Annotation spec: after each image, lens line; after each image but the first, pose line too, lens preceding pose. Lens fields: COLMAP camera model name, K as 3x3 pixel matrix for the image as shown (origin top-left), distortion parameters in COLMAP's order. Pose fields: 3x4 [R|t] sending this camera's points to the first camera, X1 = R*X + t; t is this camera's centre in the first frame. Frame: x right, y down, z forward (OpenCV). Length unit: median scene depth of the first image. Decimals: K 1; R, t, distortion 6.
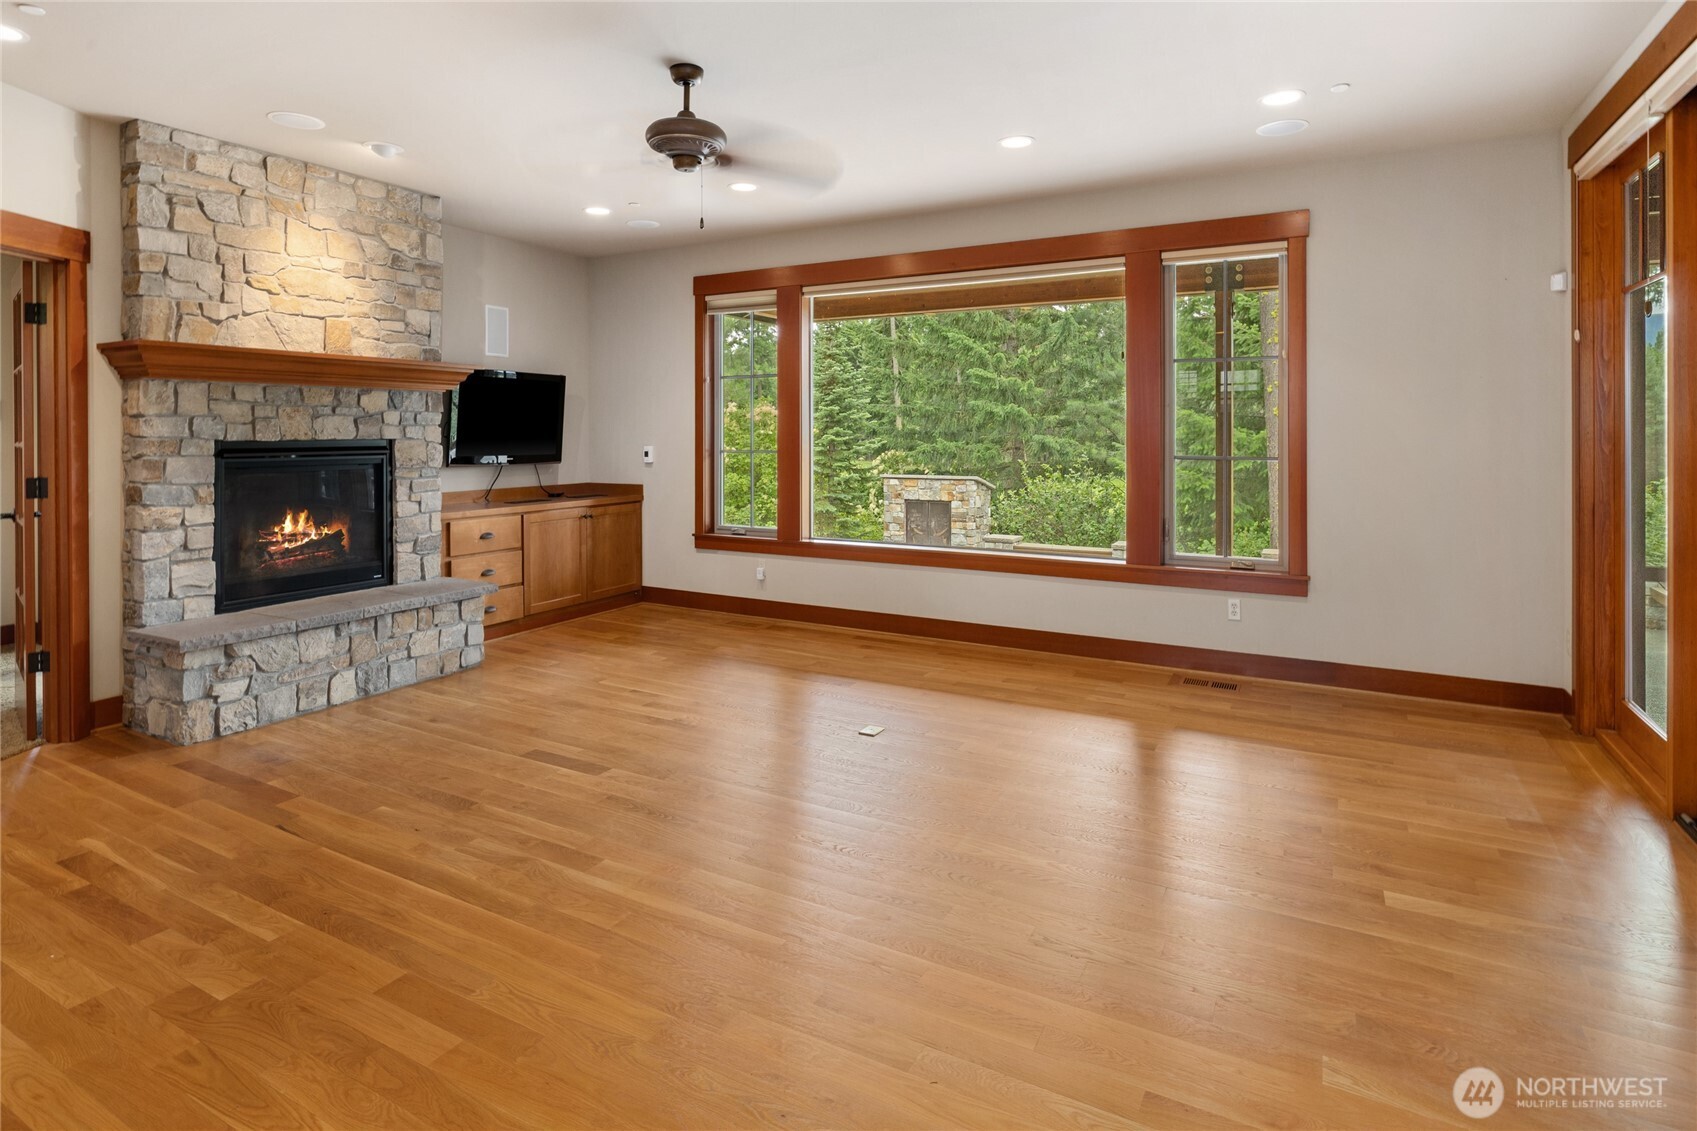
lens RADIAL K [[979.3, 0, 809.7], [0, 979.3, 430.0], [0, 0, 1]] dist [-0.007443, 0.000039]
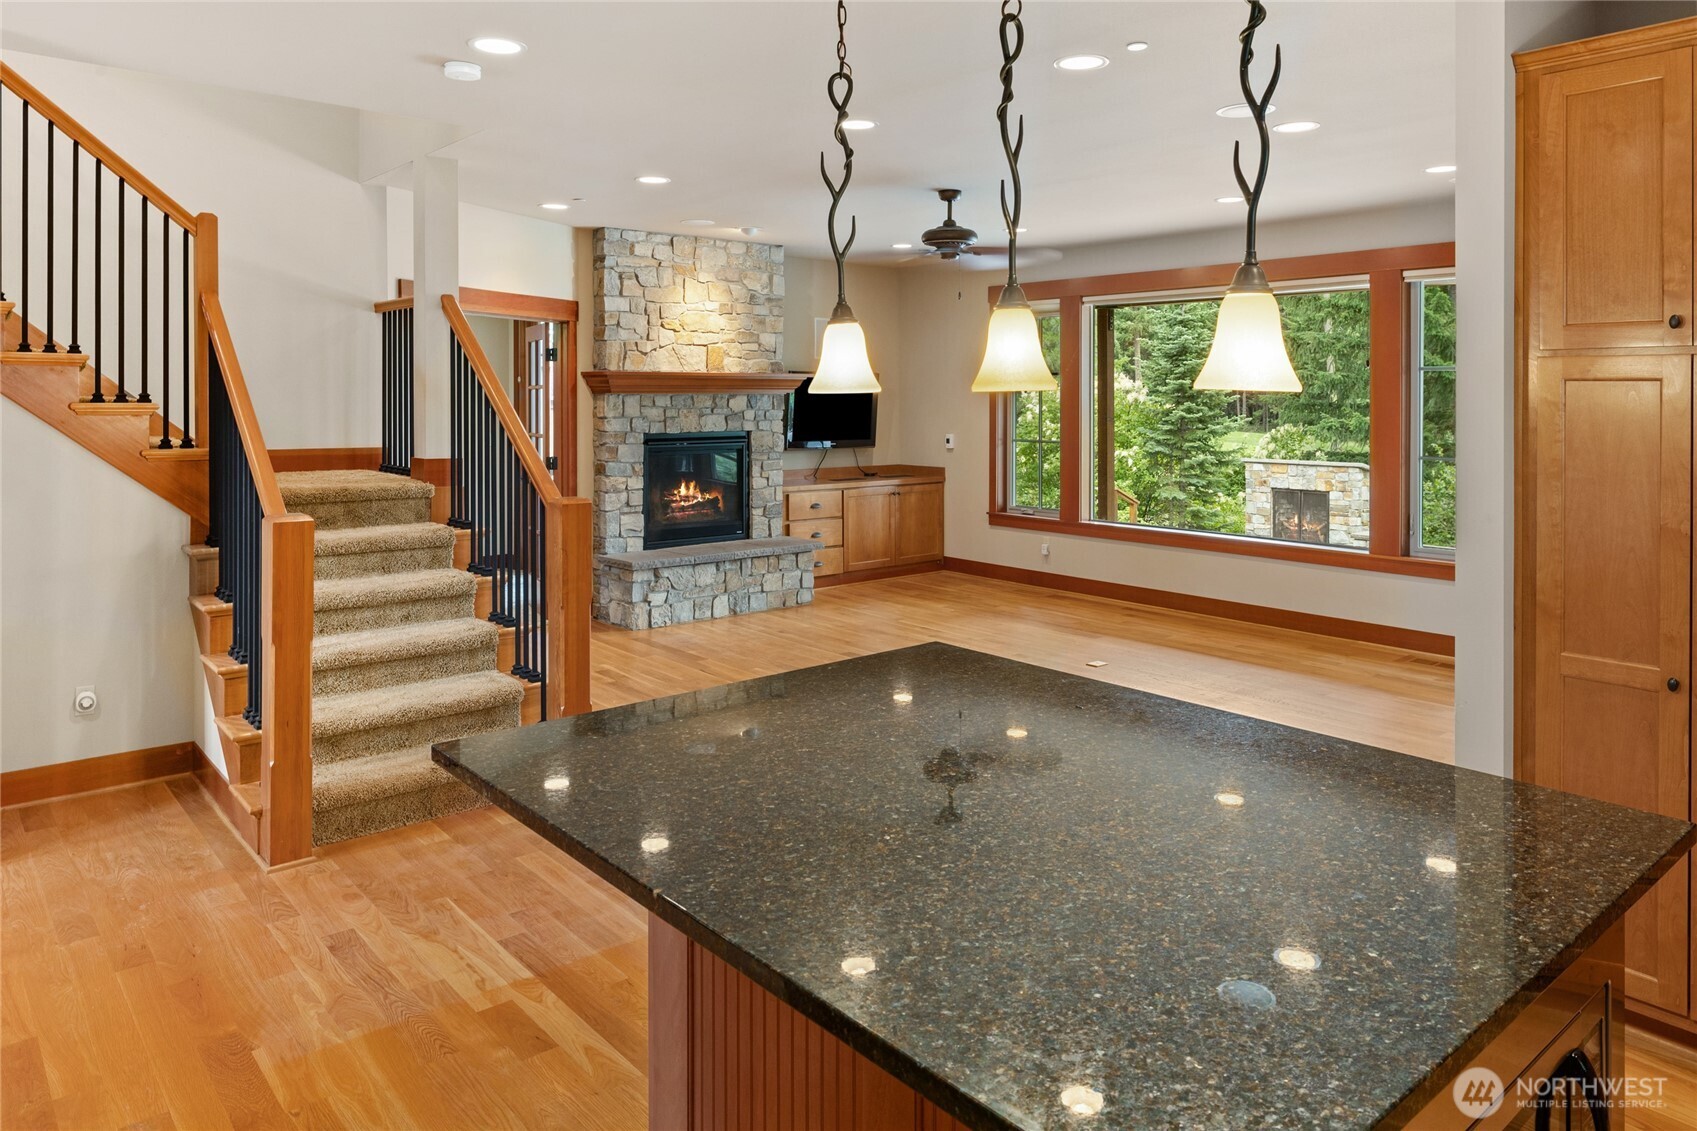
lens RADIAL K [[1291.9, 0, 740.5], [0, 1291.9, 378.5], [0, 0, 1]] dist [-0.003970, 0.003247]
pose [[0.932889, 0.002950, -0.360152, 0.216848], [-0.004327, 0.999986, -0.003018, -0.061461], [0.360138, 0.004374, 0.932889, -0.713337]]
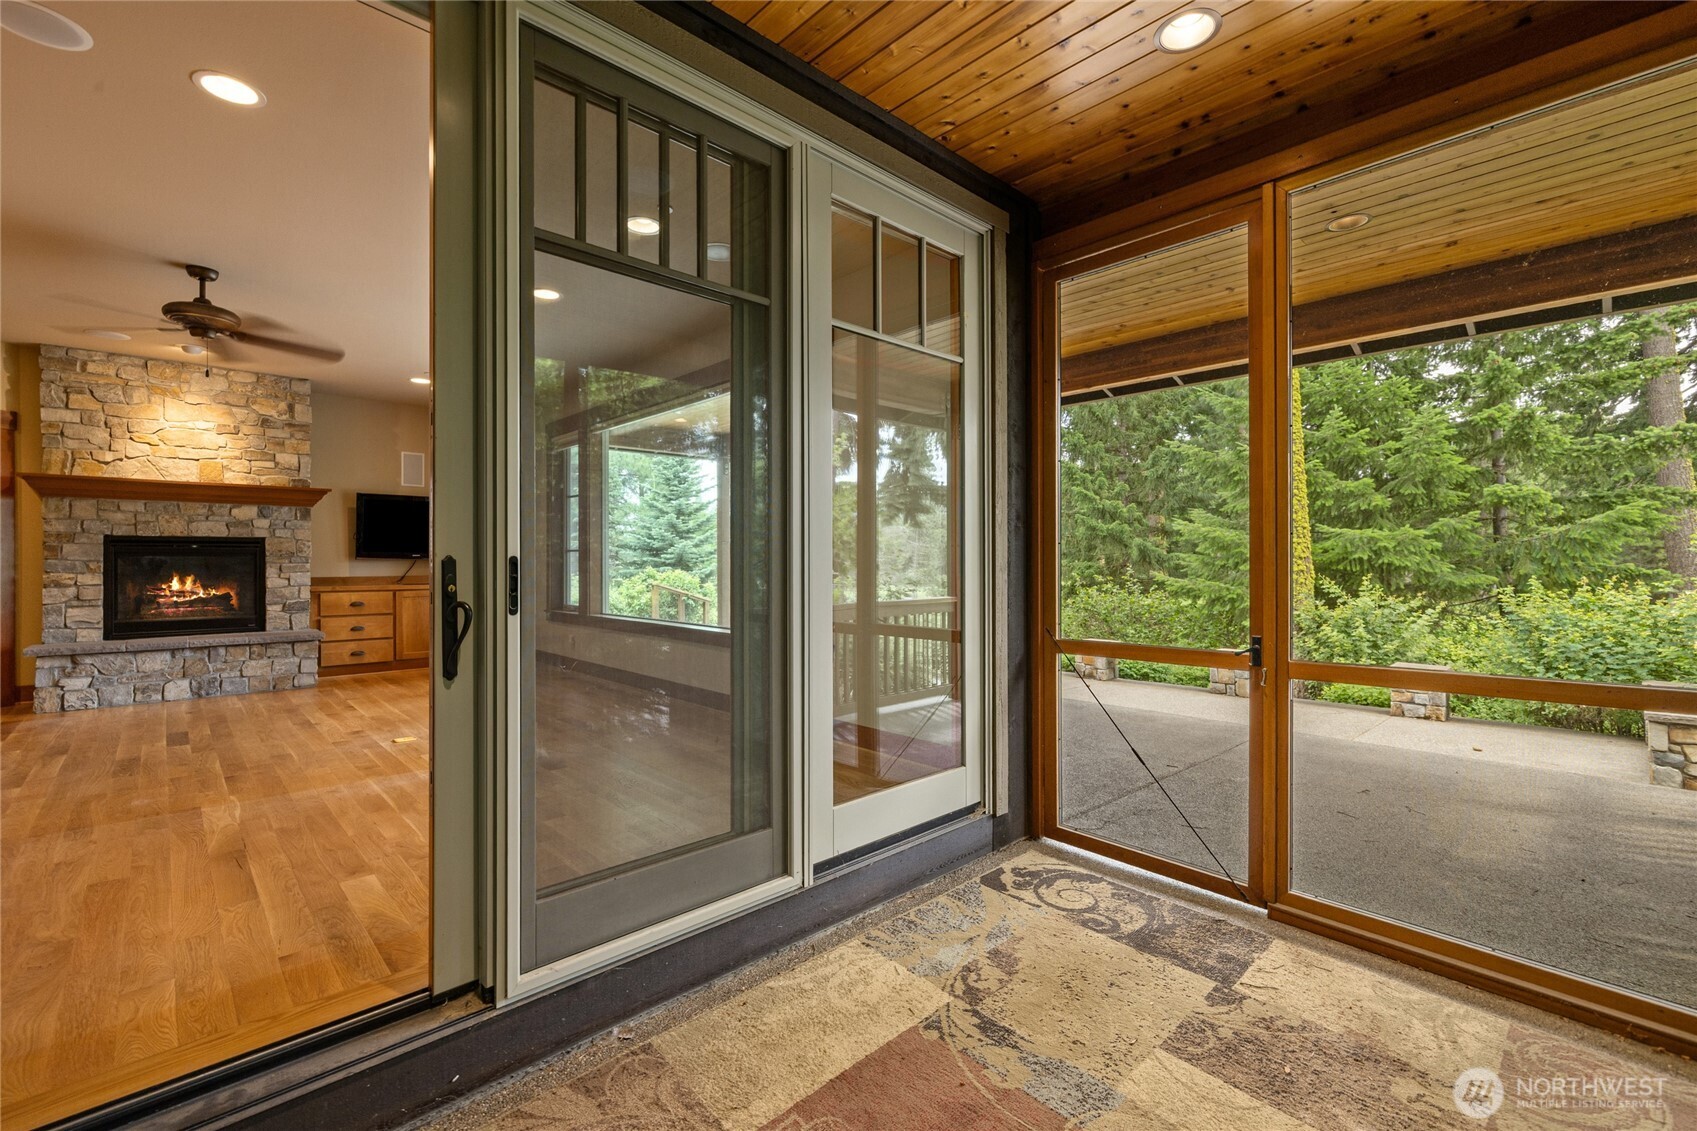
lens RADIAL K [[741.4, 0, 843.3], [0, 741.4, 562.5], [0, 0, 1]] dist [0.001741, -0.000112]
pose [[0.941088, -0.007302, -0.338084, 0.896315], [0.006841, 0.999973, -0.002554, 0.062835], [0.338094, 0.000091, 0.941112, 0.218509]]
